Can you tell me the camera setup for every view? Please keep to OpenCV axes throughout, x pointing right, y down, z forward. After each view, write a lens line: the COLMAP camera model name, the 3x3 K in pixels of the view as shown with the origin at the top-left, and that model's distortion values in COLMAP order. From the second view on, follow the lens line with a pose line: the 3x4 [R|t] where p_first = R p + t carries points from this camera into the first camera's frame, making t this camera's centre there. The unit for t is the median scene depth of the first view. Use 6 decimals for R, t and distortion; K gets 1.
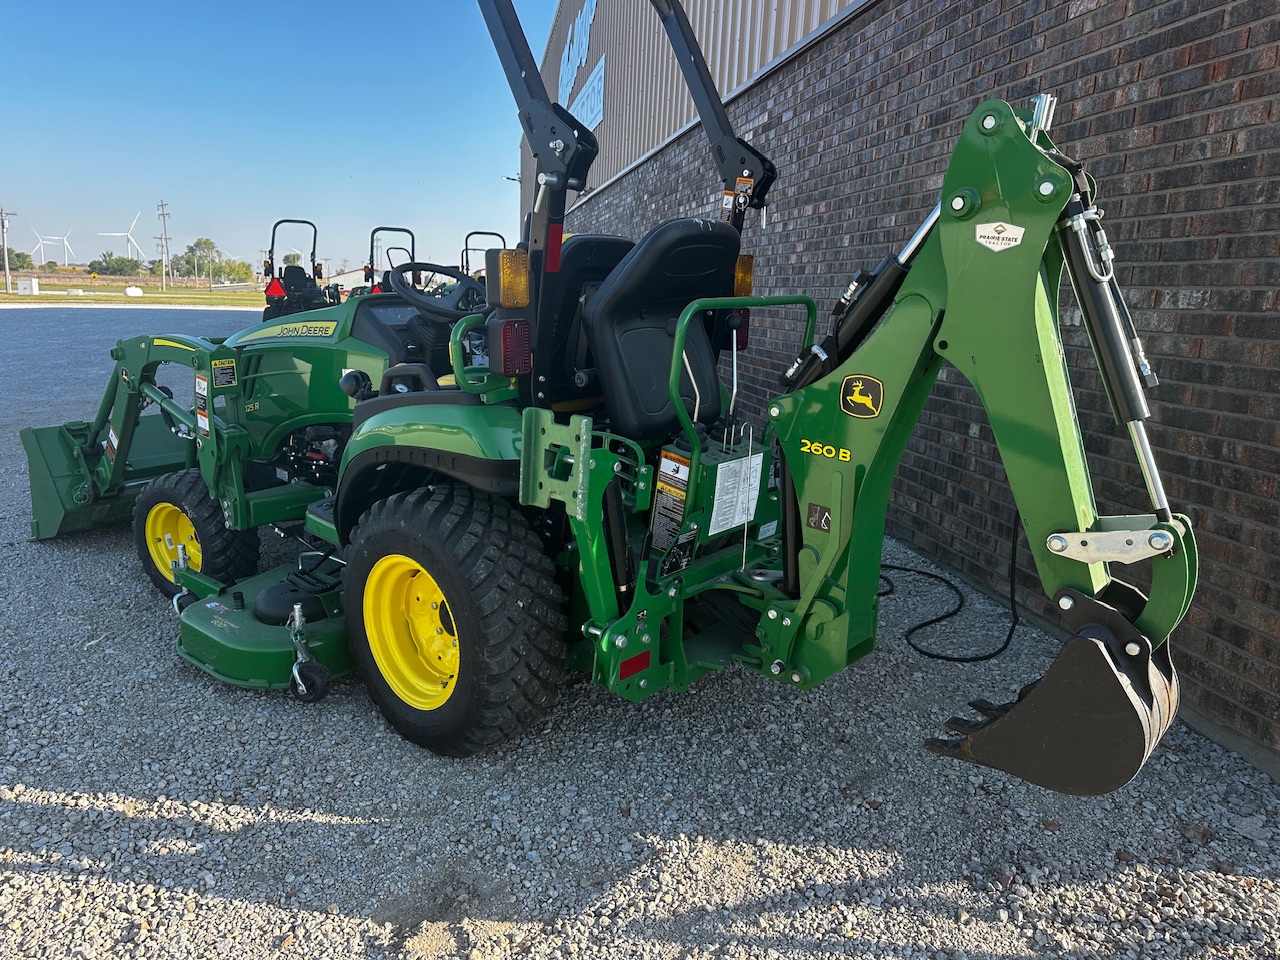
lens RADIAL K [[923.9, 0, 651.5], [0, 923.9, 471.3], [0, 0, 1]] dist [0.115890, -0.169166]
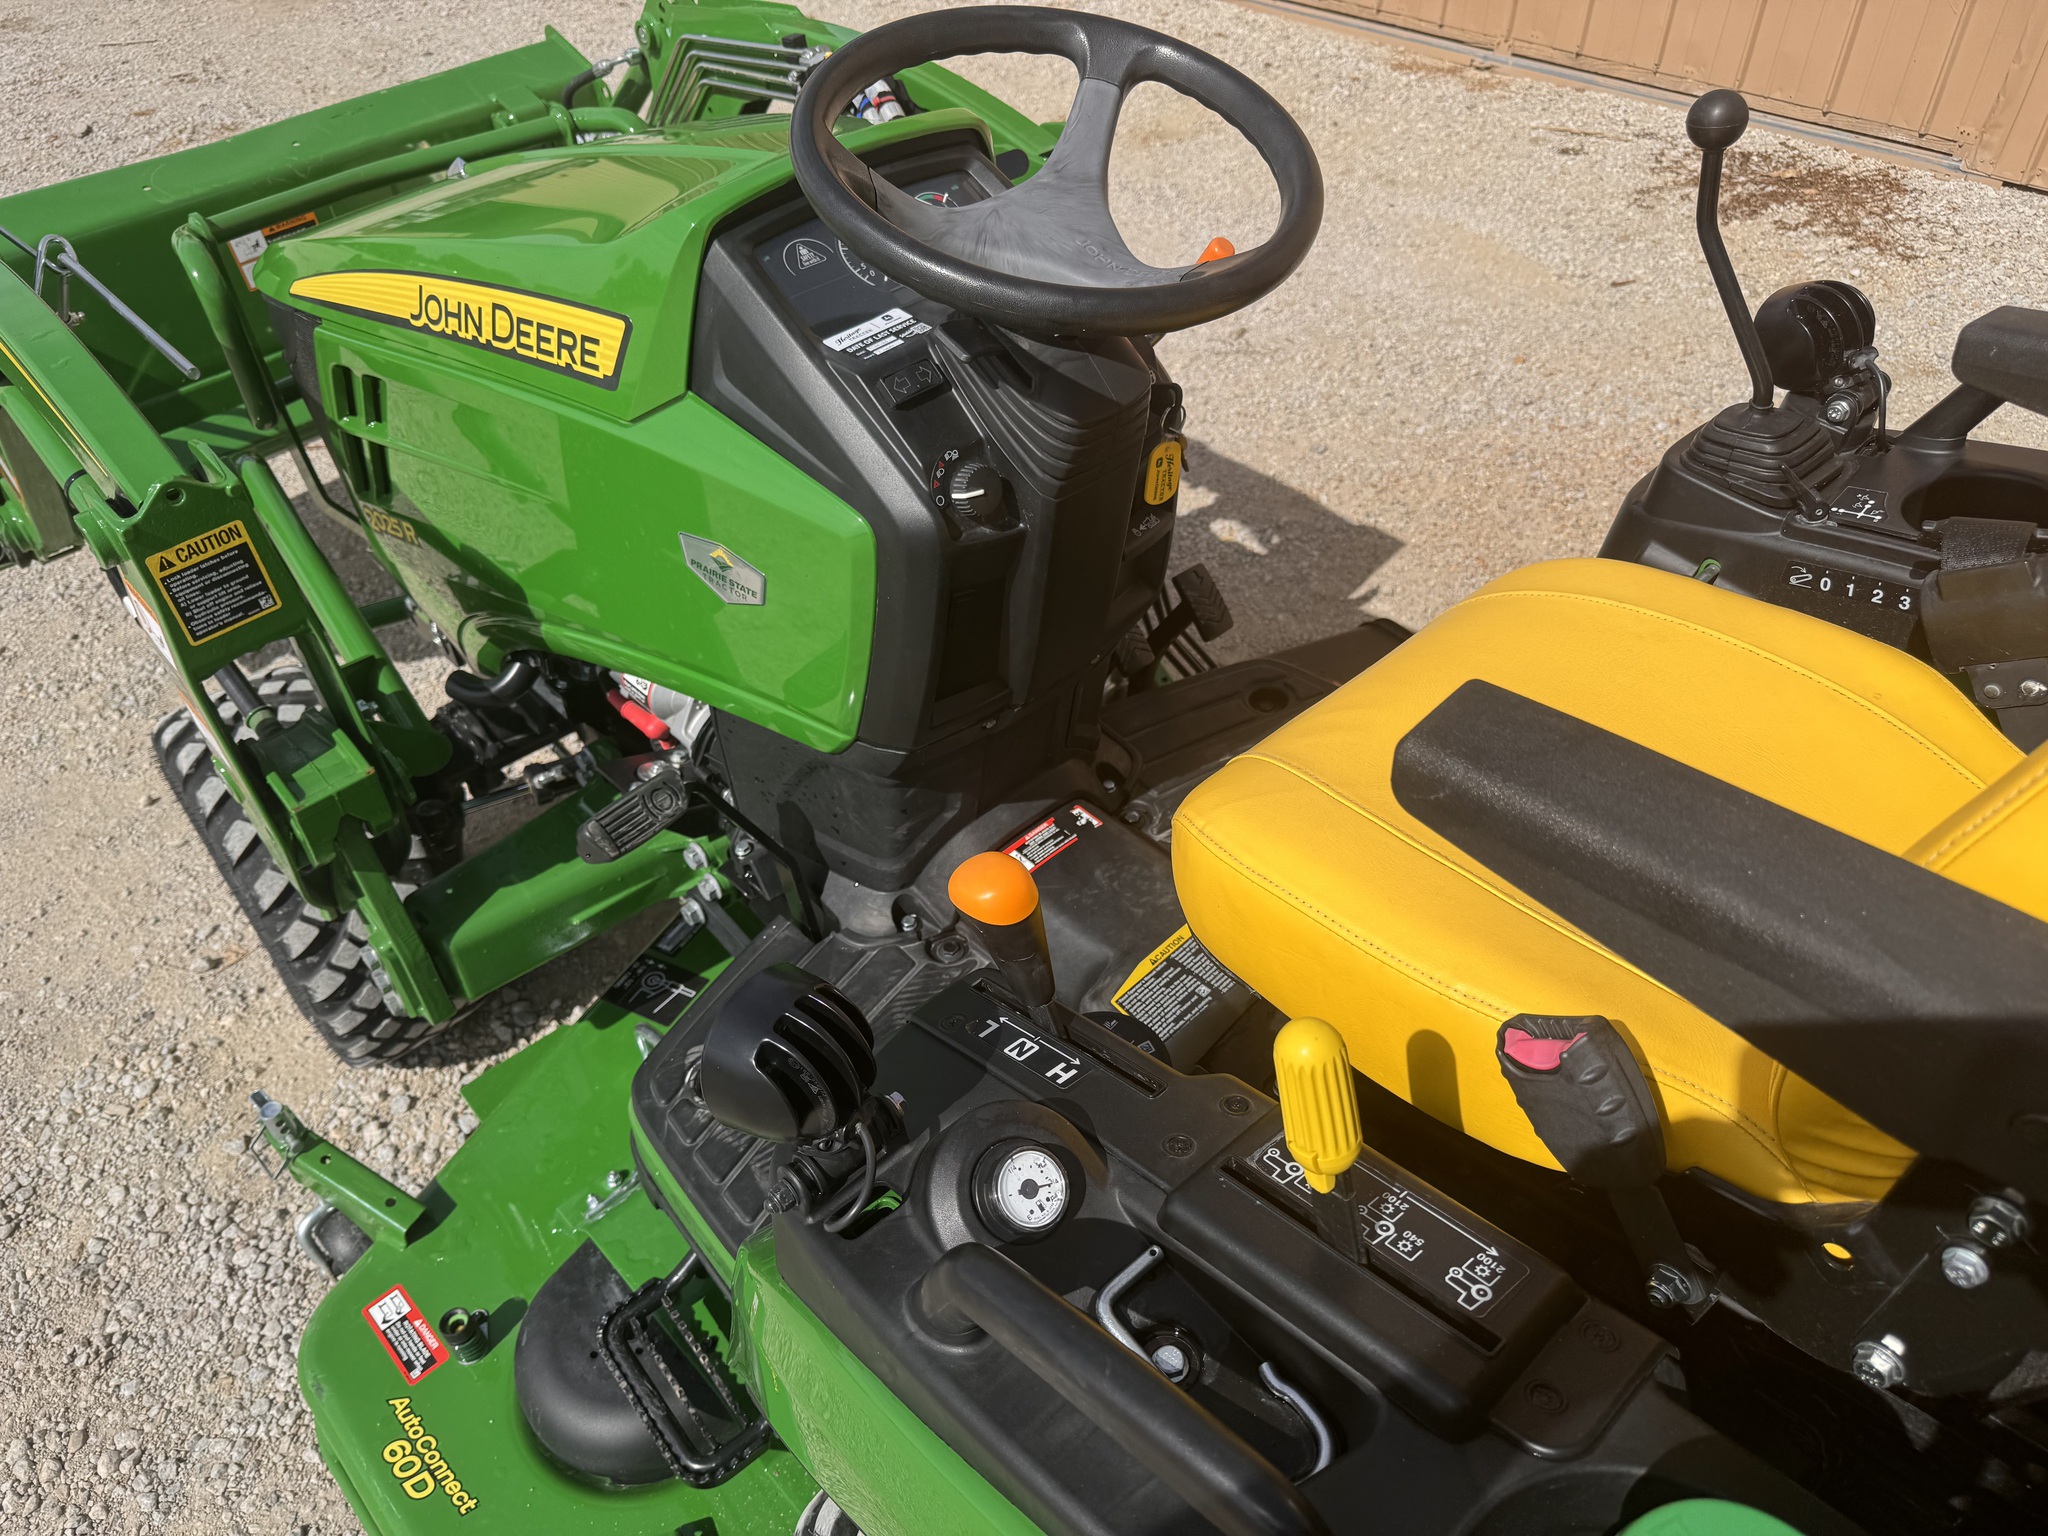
lens RADIAL K [[1503.9, 0, 1024.2], [0, 1503.9, 766.5], [0, 0, 1]] dist [-0.043207, 0.034999]
pose [[0.990251, 0.024799, -0.137069, -0.248647], [0.042489, 0.883351, 0.466782, -0.296119], [0.132656, -0.468055, 0.873686, 0.855425]]
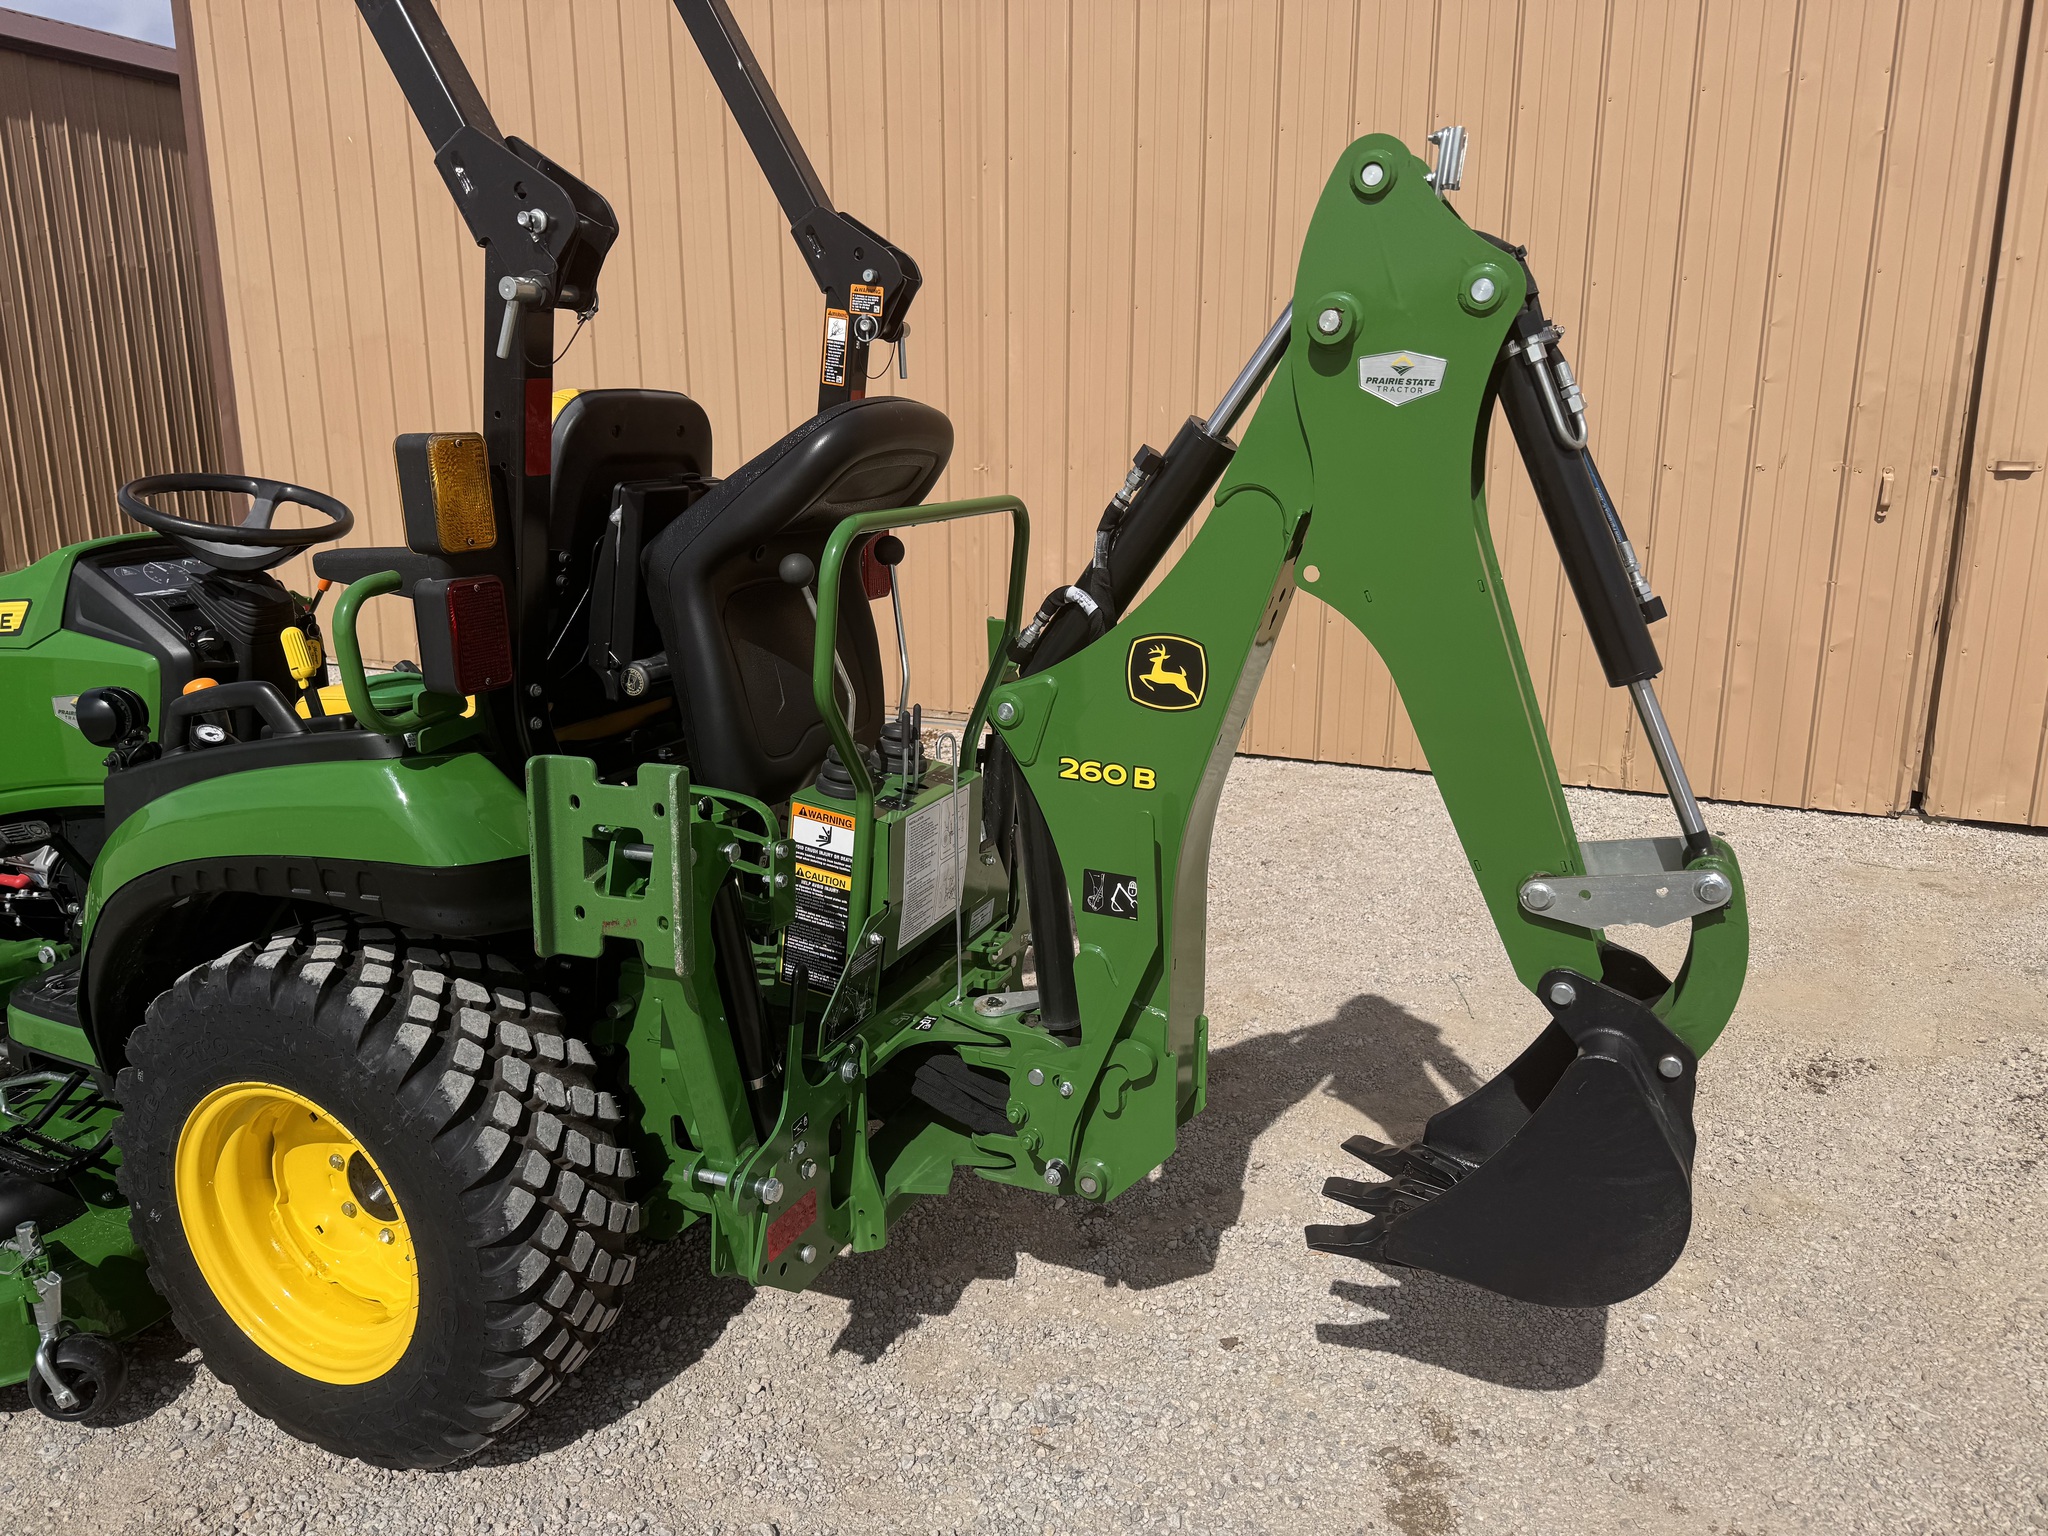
lens RADIAL K [[1443.1, 0, 1048.8], [0, 1443.1, 773.8], [0, 0, 1]] dist [0.075202, -0.085733]
pose [[0.949949, -0.114247, 0.290765, -0.086229], [0.110224, 0.993447, 0.030234, -0.046690], [-0.292314, 0.003328, 0.956317, 0.166123]]
